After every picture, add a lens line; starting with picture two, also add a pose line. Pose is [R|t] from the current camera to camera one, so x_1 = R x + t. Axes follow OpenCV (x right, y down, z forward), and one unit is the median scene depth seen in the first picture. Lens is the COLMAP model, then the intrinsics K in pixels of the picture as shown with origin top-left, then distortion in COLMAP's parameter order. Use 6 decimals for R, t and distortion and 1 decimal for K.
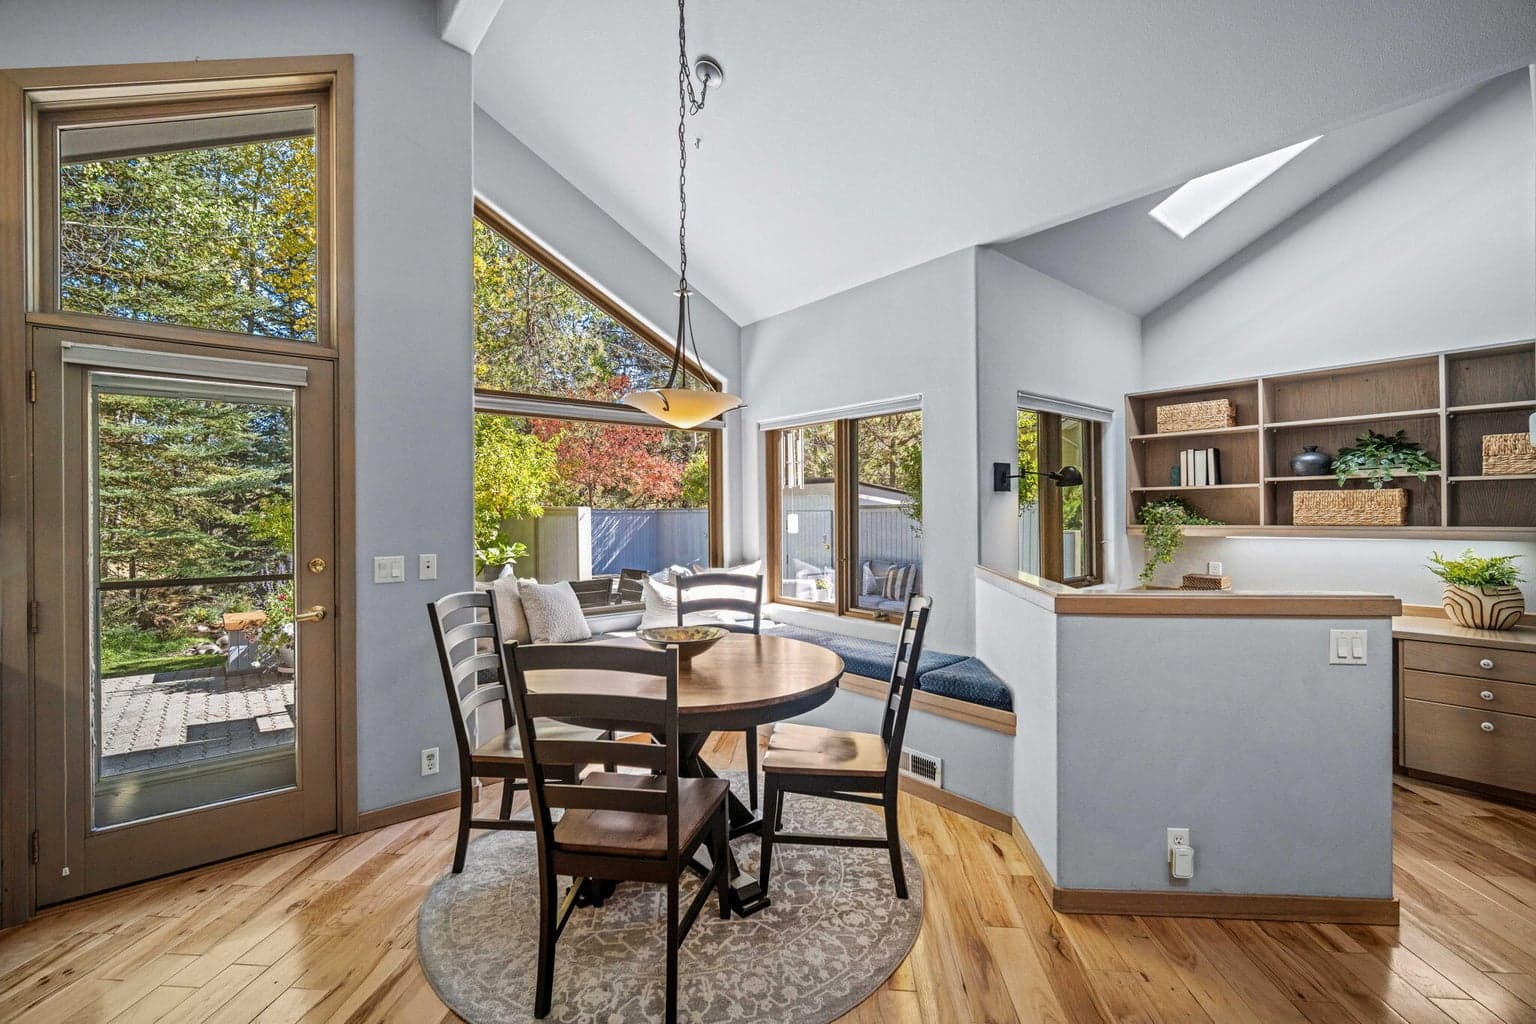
lens RADIAL K [[670.7, 0, 768.0], [0, 670.7, 512.0], [0, 0, 1]] dist [-0.009050, 0.001731]
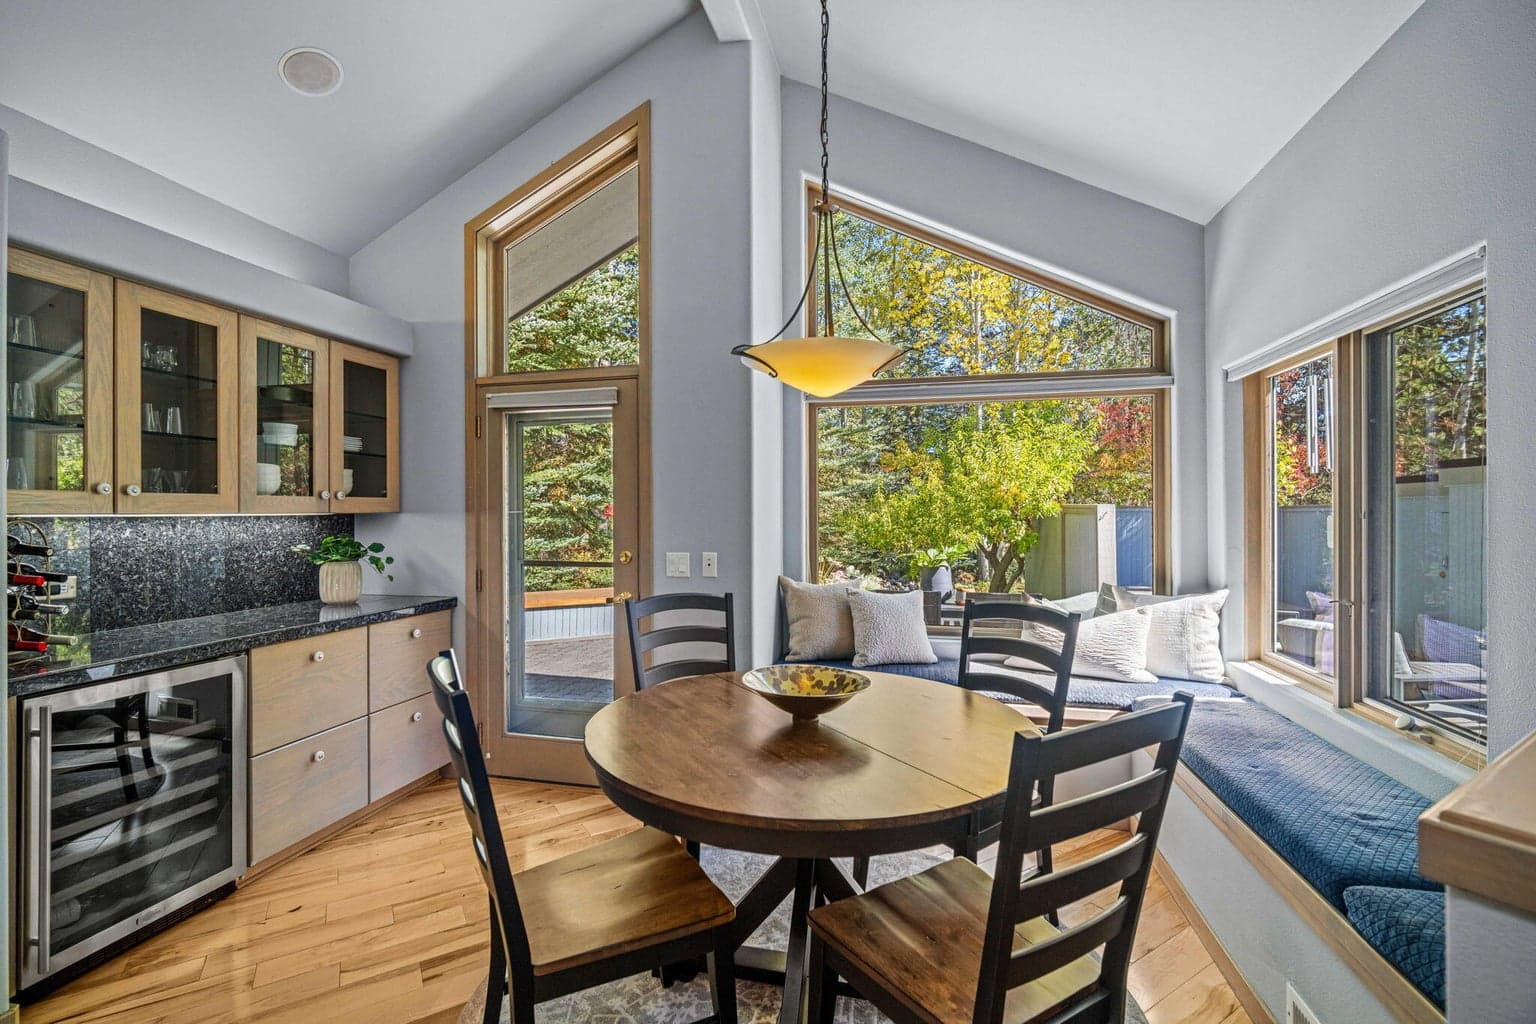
lens RADIAL K [[670.7, 0, 768.0], [0, 670.7, 512.0], [0, 0, 1]] dist [-0.009050, 0.001731]
pose [[0.601228, 0.005378, -0.799060, 0.291224], [-0.002055, 0.999984, 0.005184, -0.003368], [0.799075, -0.001475, 0.601229, 0.359392]]
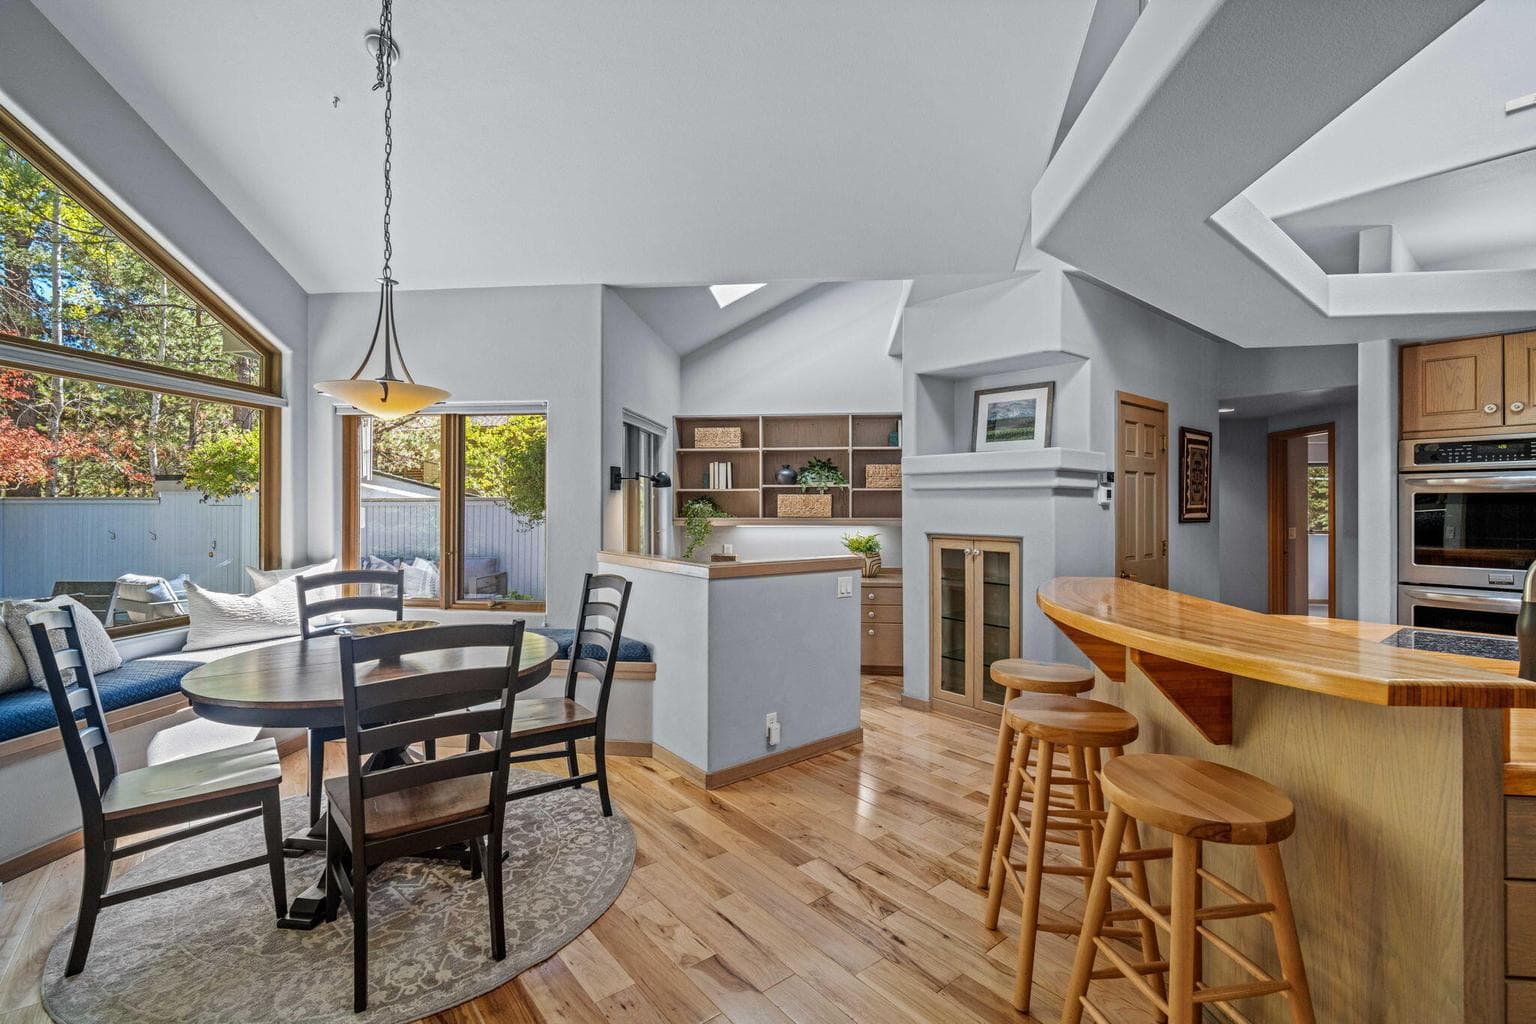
lens RADIAL K [[670.7, 0, 768.0], [0, 670.7, 512.0], [0, 0, 1]] dist [-0.009050, 0.001731]
pose [[0.720401, 0.001701, 0.693556, -0.275381], [-0.006745, 0.999967, 0.004553, 0.001170], [-0.693525, -0.007958, 0.720389, -0.062732]]
